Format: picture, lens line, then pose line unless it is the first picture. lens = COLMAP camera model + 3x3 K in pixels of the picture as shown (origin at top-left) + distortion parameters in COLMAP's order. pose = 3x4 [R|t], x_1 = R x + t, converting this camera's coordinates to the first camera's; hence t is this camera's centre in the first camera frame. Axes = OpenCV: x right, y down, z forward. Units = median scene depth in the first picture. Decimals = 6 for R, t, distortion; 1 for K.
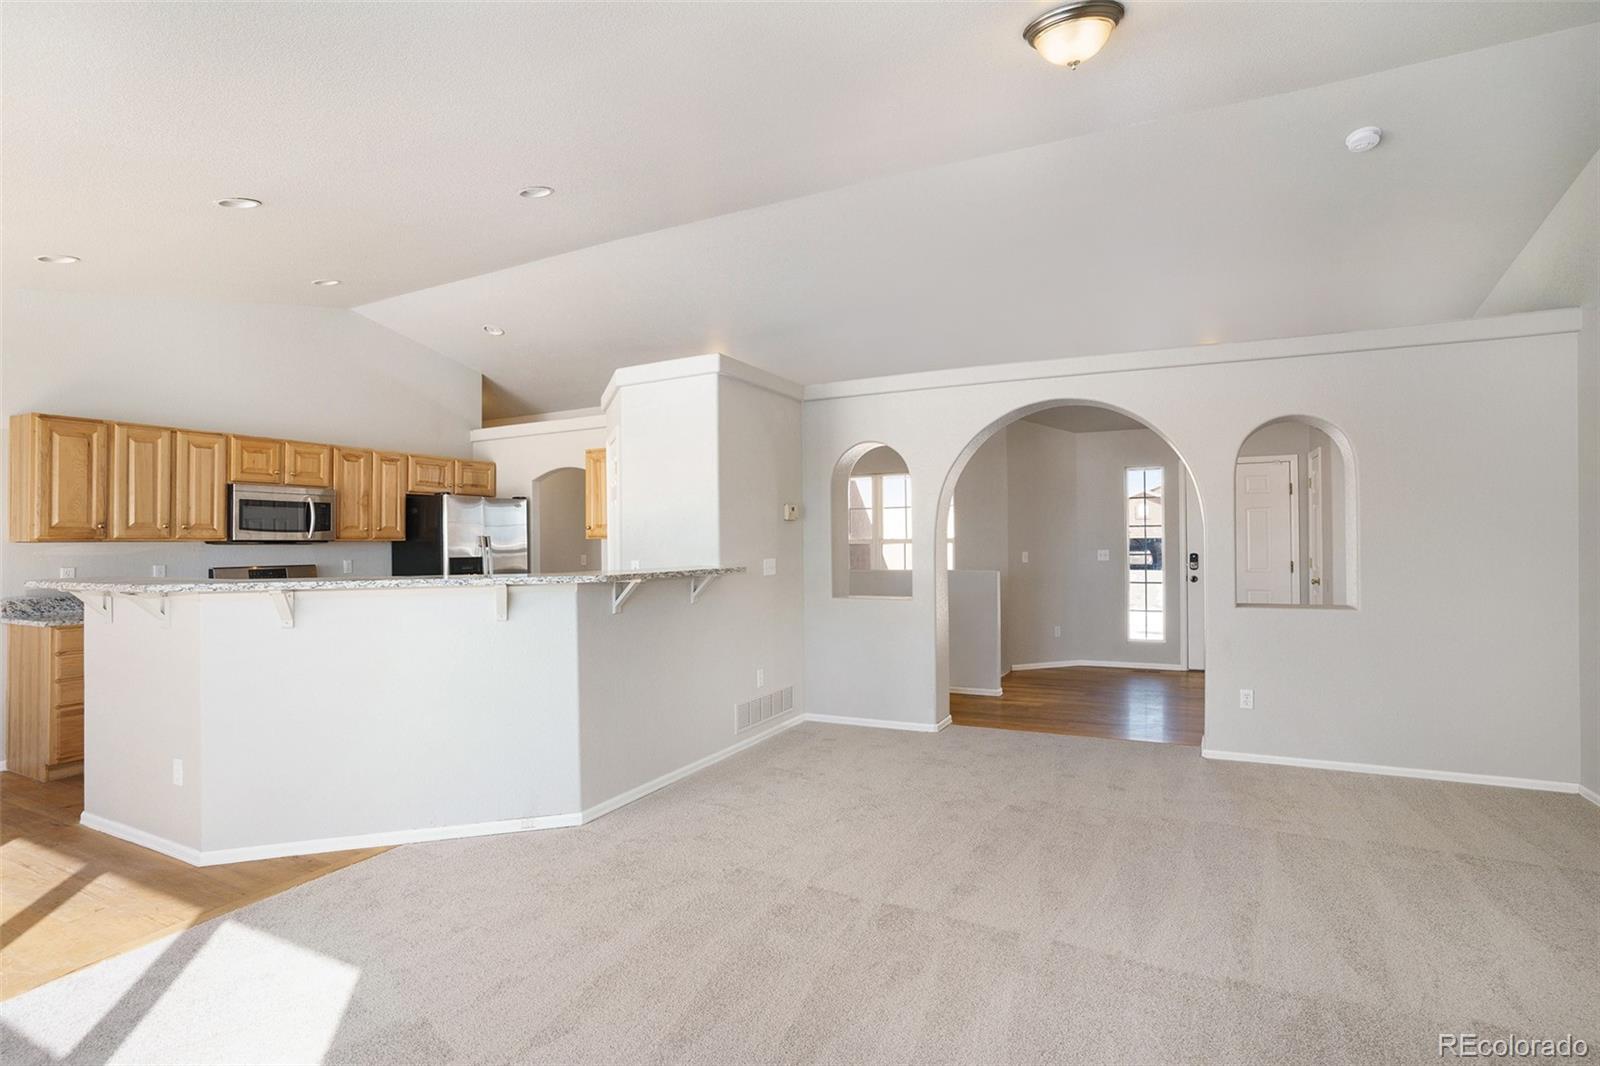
lens RADIAL K [[792.2, 0, 800.0], [0, 792.2, 533.0], [0, 0, 1]] dist [-0.000675, -0.000019]
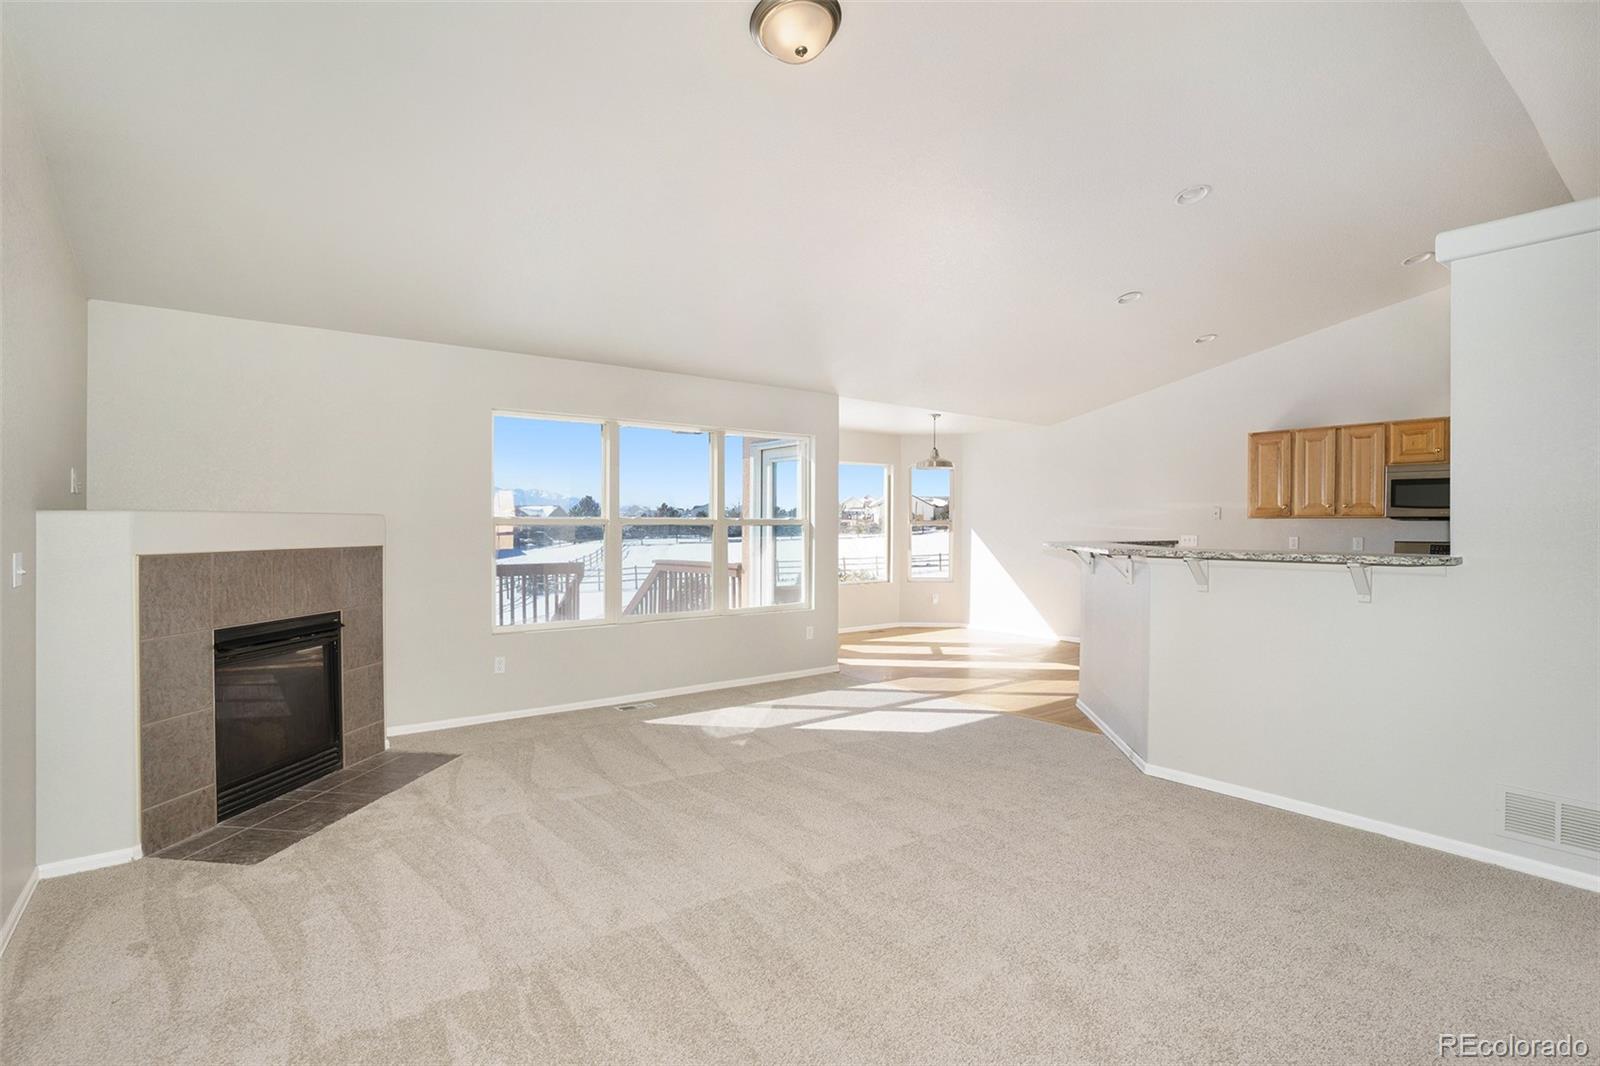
lens RADIAL K [[754.1, 0, 800.0], [0, 754.1, 533.0], [0, 0, 1]] dist [-0.000565, -0.000053]
pose [[-0.422207, 0.007371, -0.906469, 0.619298], [-0.002152, 0.999956, 0.009133, 0.025047], [0.906497, 0.005807, -0.422173, 0.722425]]
